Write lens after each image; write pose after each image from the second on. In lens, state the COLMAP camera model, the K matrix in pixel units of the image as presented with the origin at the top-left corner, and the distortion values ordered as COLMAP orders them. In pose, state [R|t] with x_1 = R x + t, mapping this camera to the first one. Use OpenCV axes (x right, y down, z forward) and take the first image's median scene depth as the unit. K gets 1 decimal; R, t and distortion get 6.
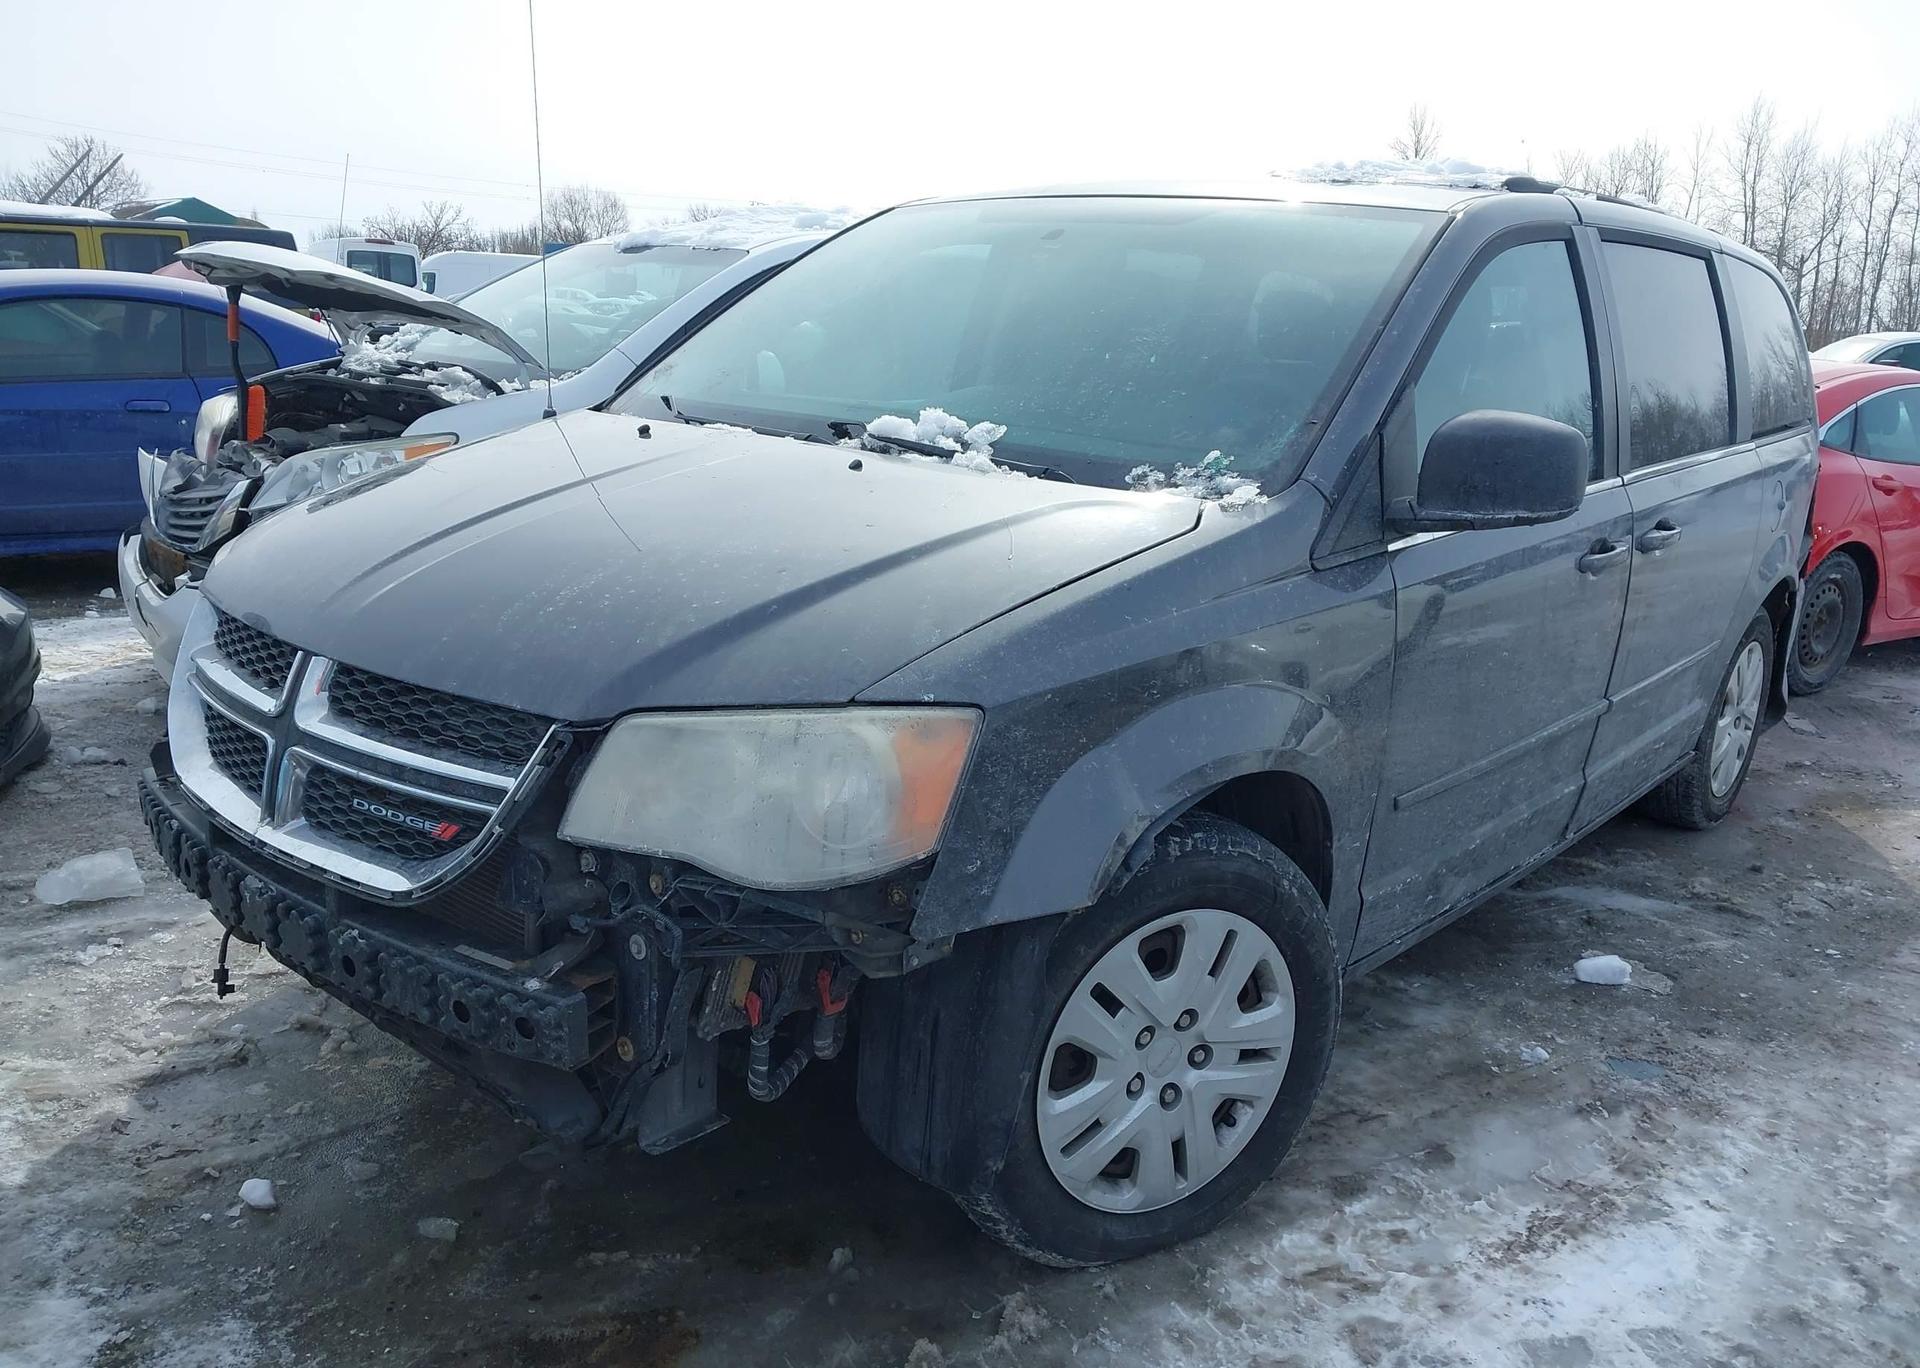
lens RADIAL K [[1548.4, 0, 965.8], [0, 1548.4, 678.8], [0, 0, 1]] dist [0.056354, -0.062106]
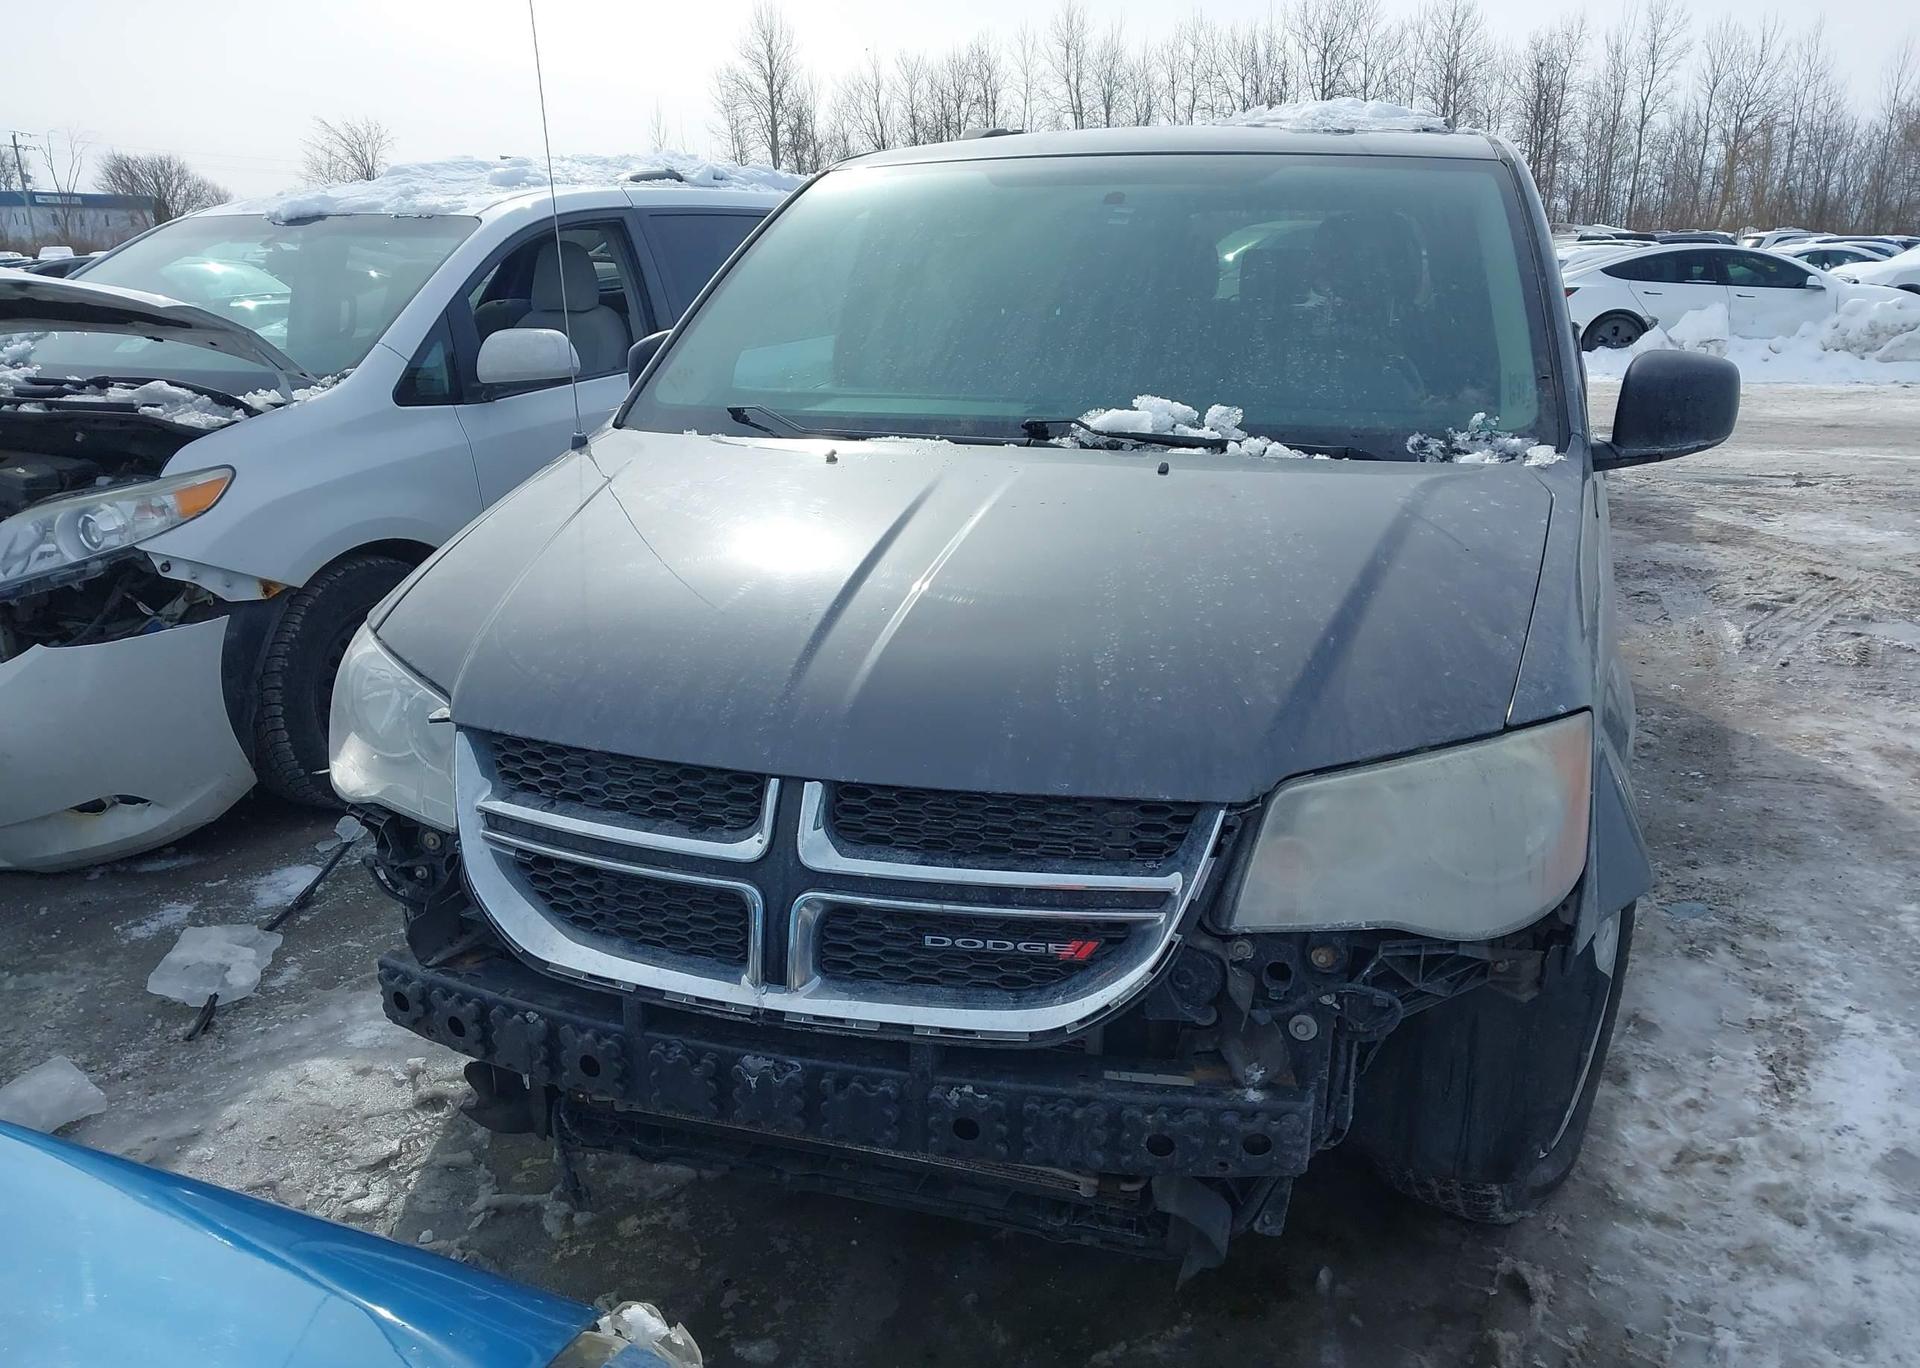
lens RADIAL K [[1548.4, 0, 947.3], [0, 1548.4, 671.8], [0, 0, 1]] dist [0.056354, -0.062106]
pose [[0.918552, -0.163861, 0.359738, -0.563064], [0.146224, 0.986335, 0.075909, -0.109767], [-0.367261, -0.017124, 0.929960, 0.176153]]
